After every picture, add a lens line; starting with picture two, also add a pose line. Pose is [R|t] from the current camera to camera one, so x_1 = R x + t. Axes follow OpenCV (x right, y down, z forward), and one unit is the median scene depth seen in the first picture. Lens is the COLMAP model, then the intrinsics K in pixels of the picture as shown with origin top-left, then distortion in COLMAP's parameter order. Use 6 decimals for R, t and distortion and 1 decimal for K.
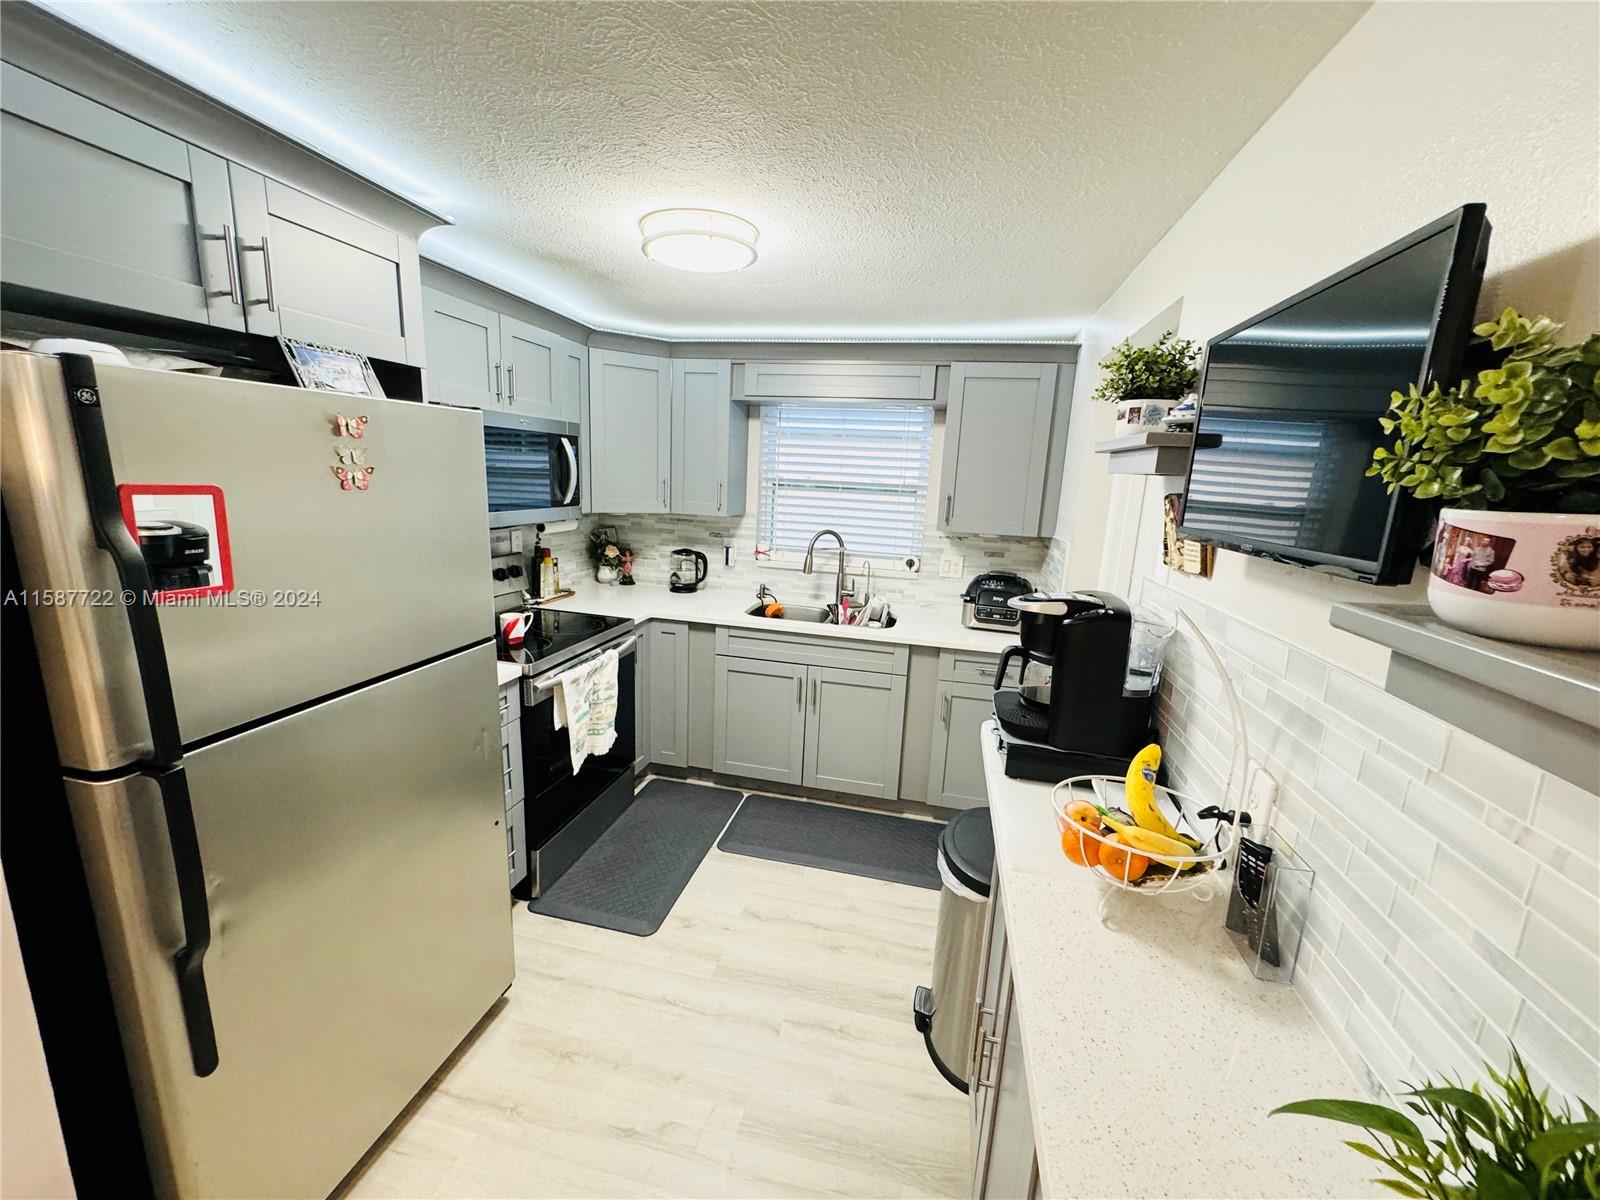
lens RADIAL K [[635.4, 0, 800.0], [0, 635.4, 600.0], [0, 0, 1]] dist [-0.001664, 0.000154]
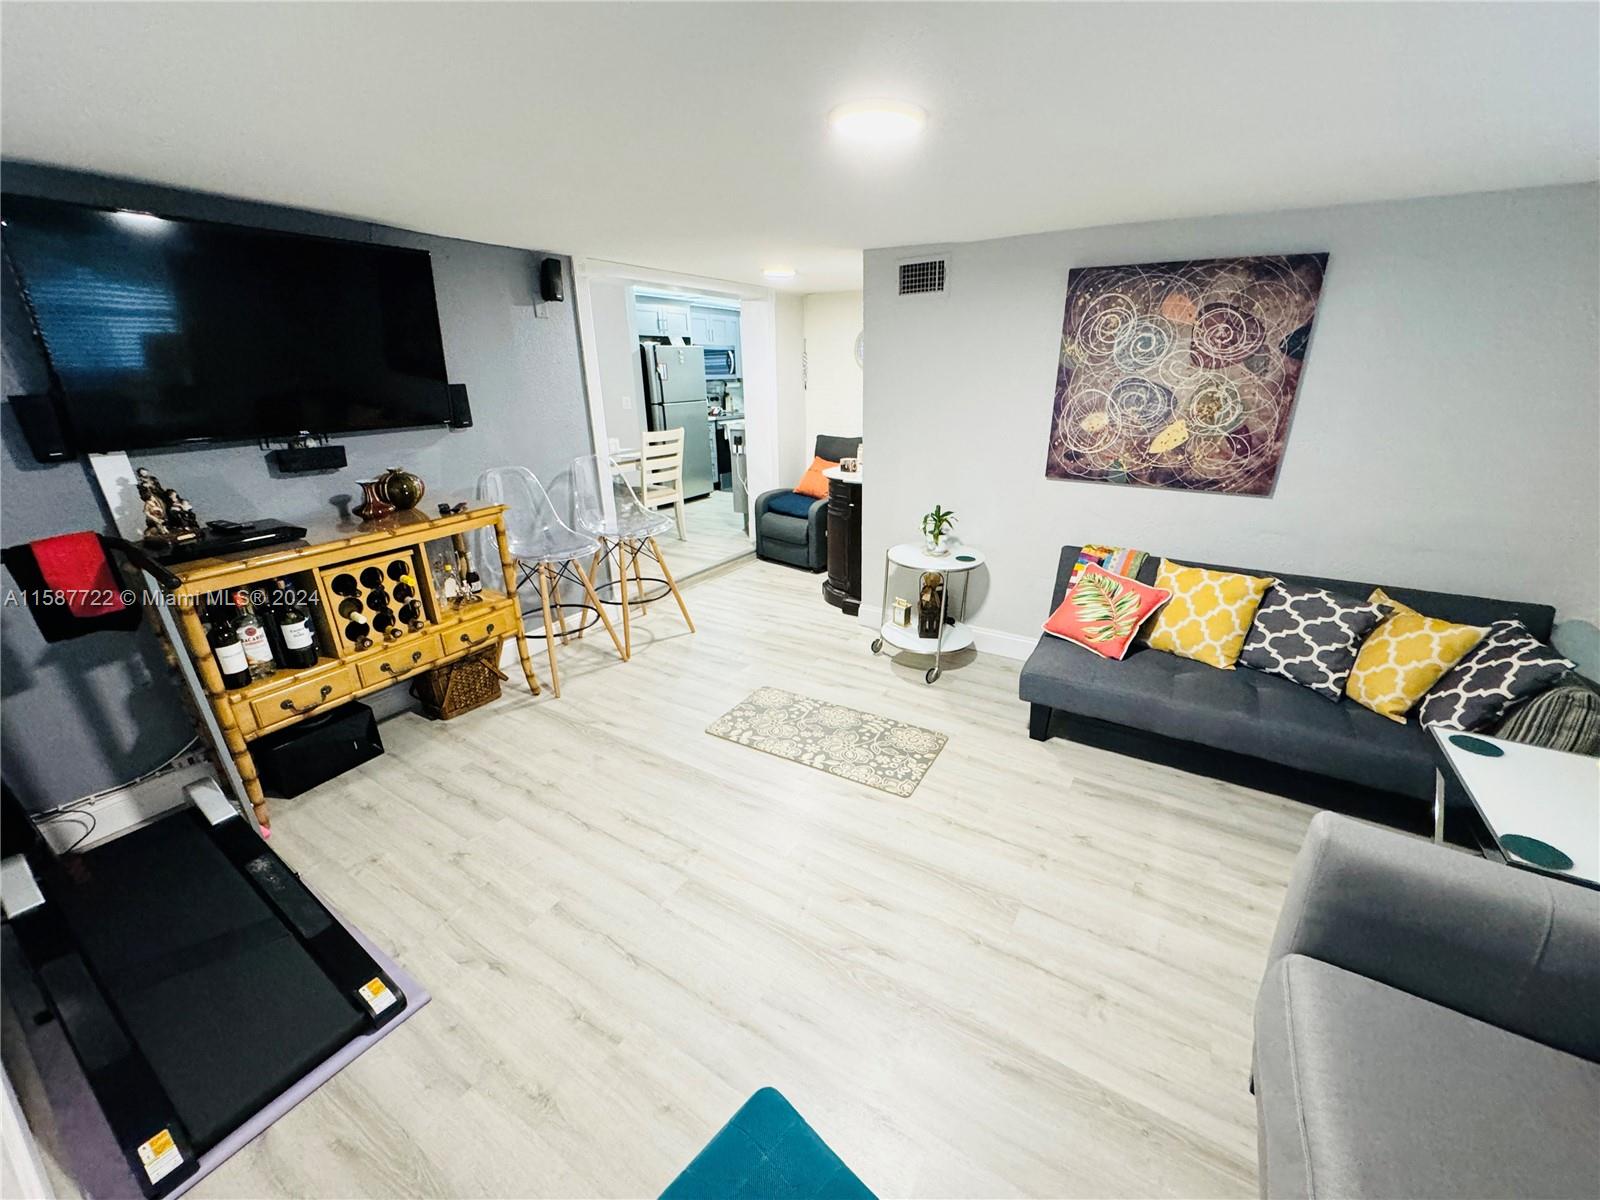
lens RADIAL K [[635.4, 0, 800.0], [0, 635.4, 600.0], [0, 0, 1]] dist [-0.001664, 0.000154]
pose [[0.941562, 0.058611, -0.331700, 1.209152], [-0.010412, 0.989339, 0.145260, 0.567487], [0.336678, -0.133317, 0.932134, -2.225254]]
